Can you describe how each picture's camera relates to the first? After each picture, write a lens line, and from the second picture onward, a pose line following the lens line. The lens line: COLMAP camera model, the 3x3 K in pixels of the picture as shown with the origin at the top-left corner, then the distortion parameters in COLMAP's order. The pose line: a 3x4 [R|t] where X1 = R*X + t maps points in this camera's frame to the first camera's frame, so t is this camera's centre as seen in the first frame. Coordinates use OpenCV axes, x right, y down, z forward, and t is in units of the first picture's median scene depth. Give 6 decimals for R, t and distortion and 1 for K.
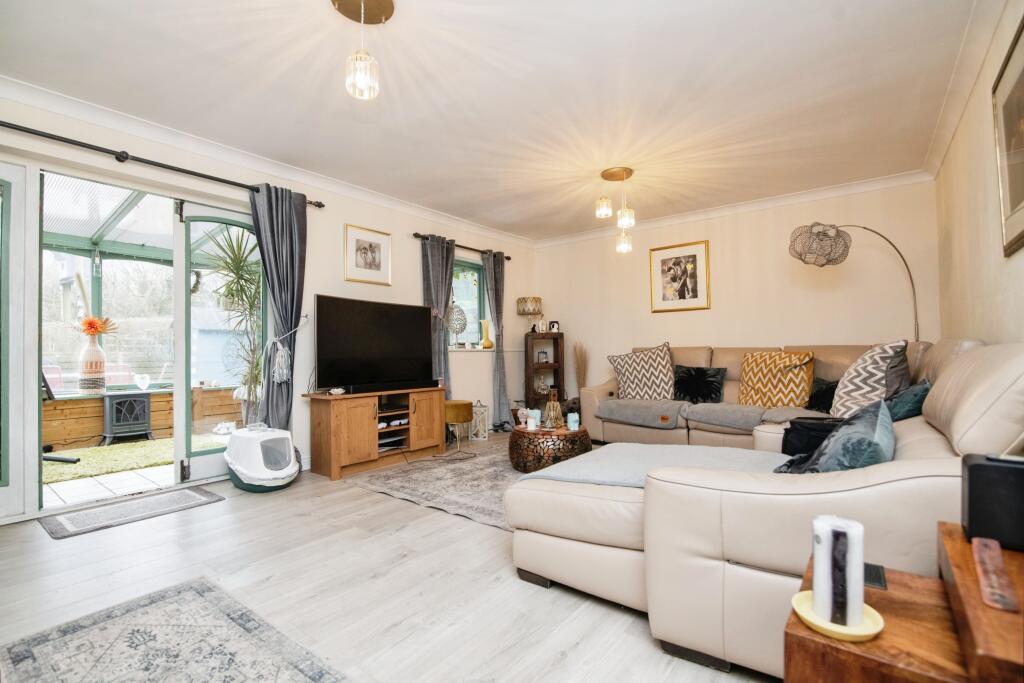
lens RADIAL K [[474.1, 0, 519.3], [0, 474.1, 346.4], [0, 0, 1]] dist [-0.025827, 0.002343]
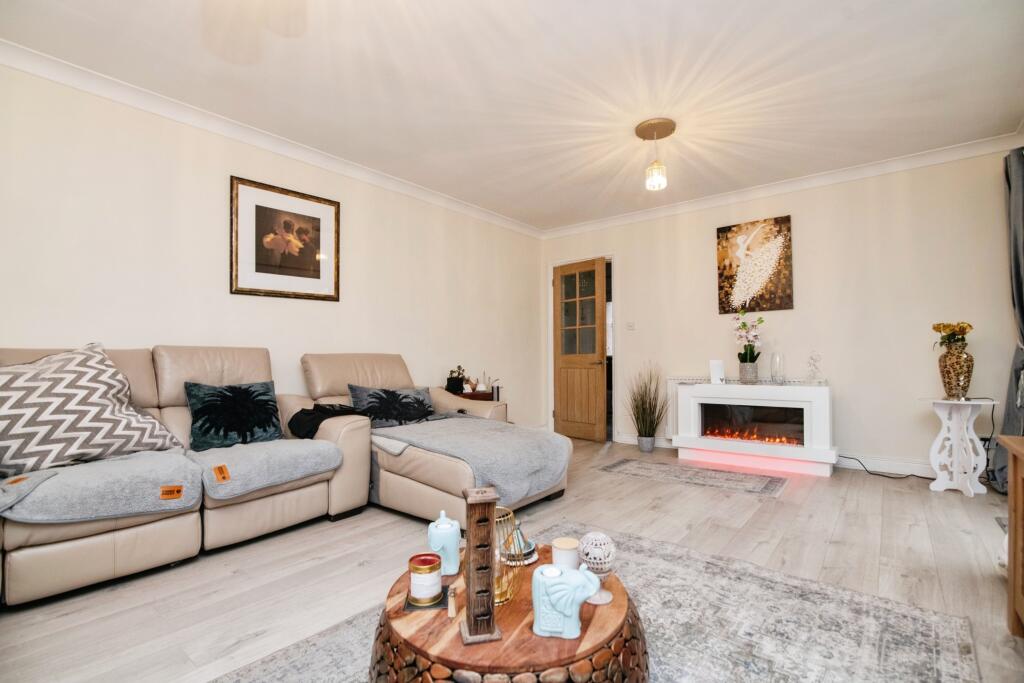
lens RADIAL K [[474.1, 0, 506.7], [0, 474.1, 343.7], [0, 0, 1]] dist [-0.025827, 0.002343]
pose [[-0.998121, 0.019038, 0.058245, 0.037291], [0.016353, 0.998797, -0.046223, 0.023129], [-0.059055, -0.045183, -0.997232, 1.123494]]
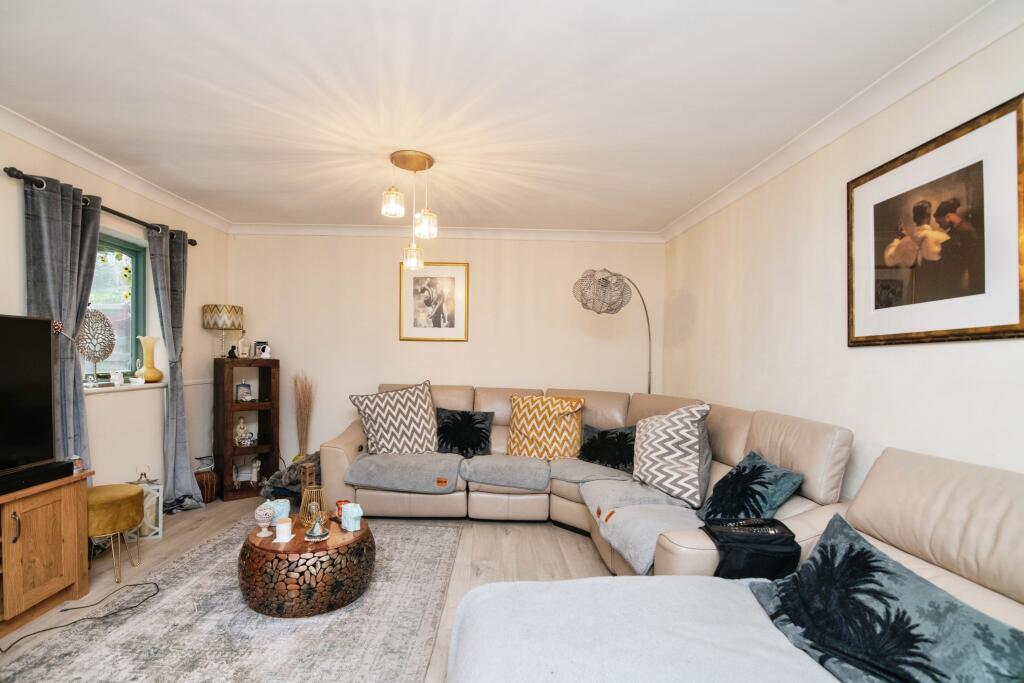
lens RADIAL K [[474.1, 0, 493.5], [0, 474.1, 366.1], [0, 0, 1]] dist [-0.025827, 0.002343]
pose [[0.788019, 0.017237, 0.615410, -0.117495], [-0.042337, 0.998759, 0.026238, -0.066003], [-0.614194, -0.046730, 0.787771, 0.300430]]
